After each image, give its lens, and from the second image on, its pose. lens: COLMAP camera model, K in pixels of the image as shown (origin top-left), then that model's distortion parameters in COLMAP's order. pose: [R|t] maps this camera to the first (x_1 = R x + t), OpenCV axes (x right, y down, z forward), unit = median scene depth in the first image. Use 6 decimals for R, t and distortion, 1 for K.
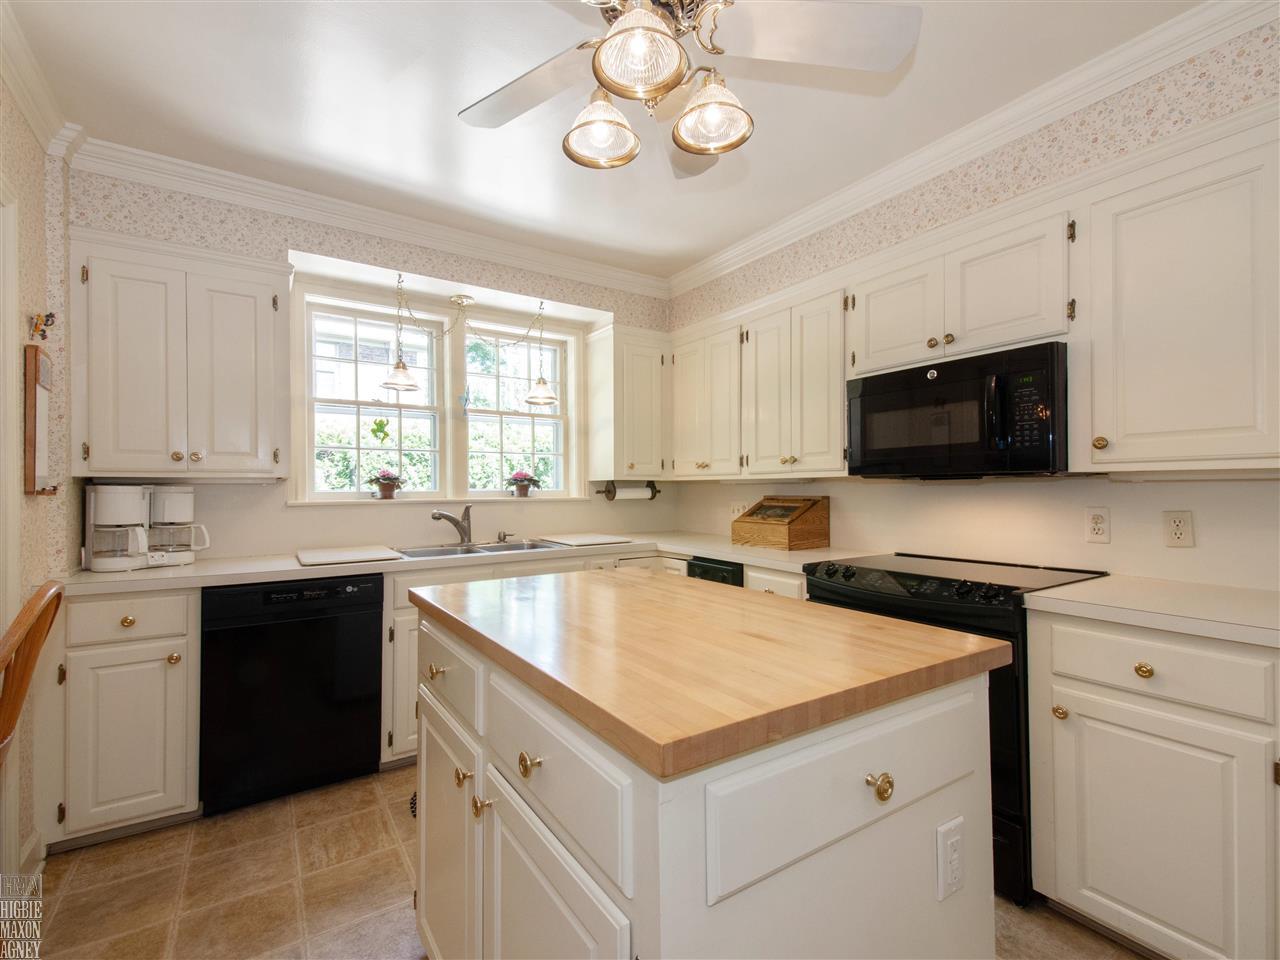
lens RADIAL K [[593.0, 0, 641.7], [0, 593.0, 489.0], [0, 0, 1]] dist [0.022637, -0.006205]
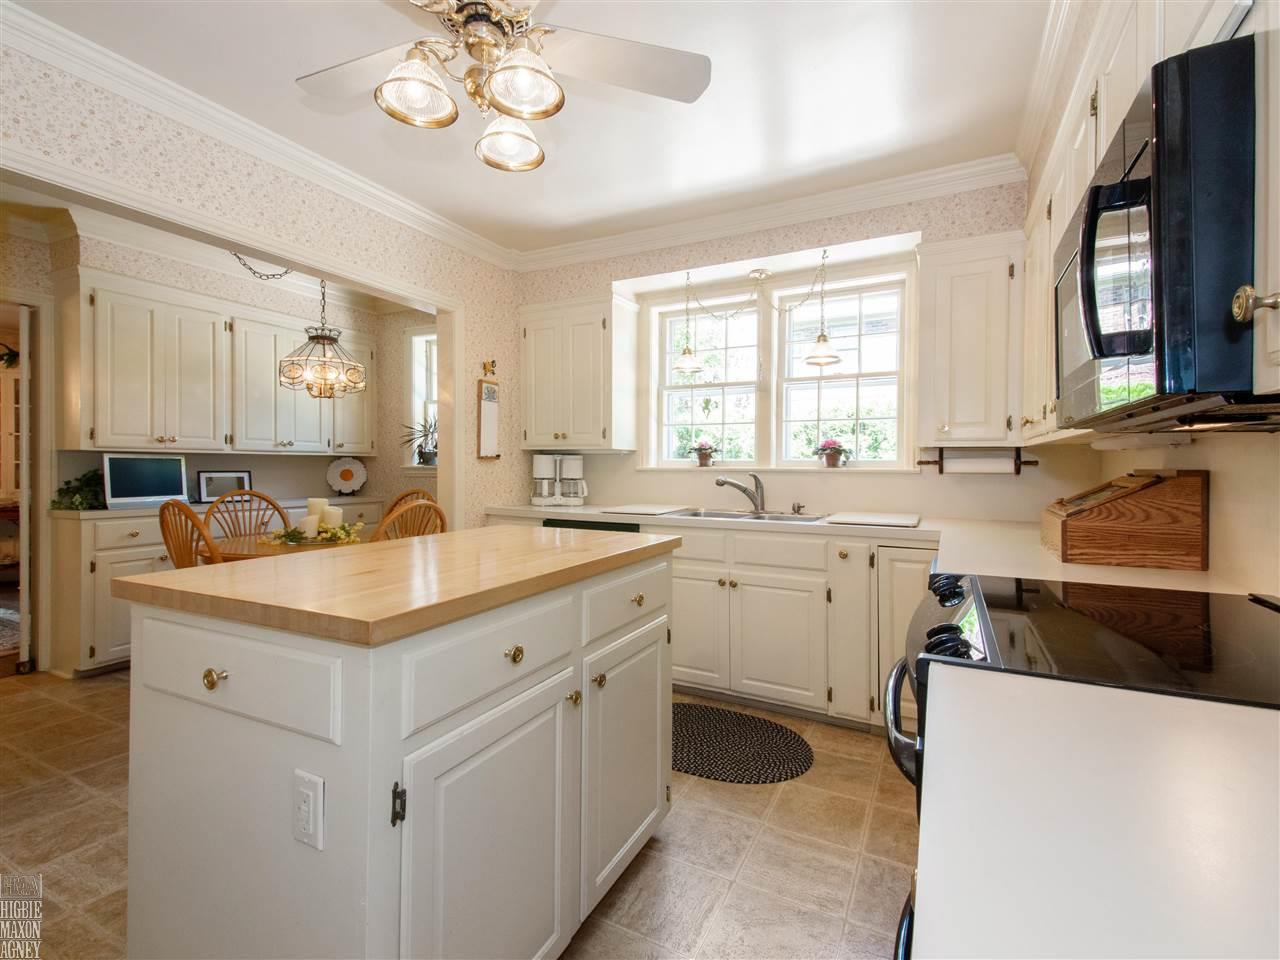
lens RADIAL K [[593.0, 0, 645.8], [0, 593.0, 469.7], [0, 0, 1]] dist [0.022637, -0.006205]
pose [[0.473469, 0.021835, -0.880540, 0.527533], [-0.004210, 0.999737, 0.022527, -0.002543], [0.880801, -0.006958, 0.473436, 0.348301]]
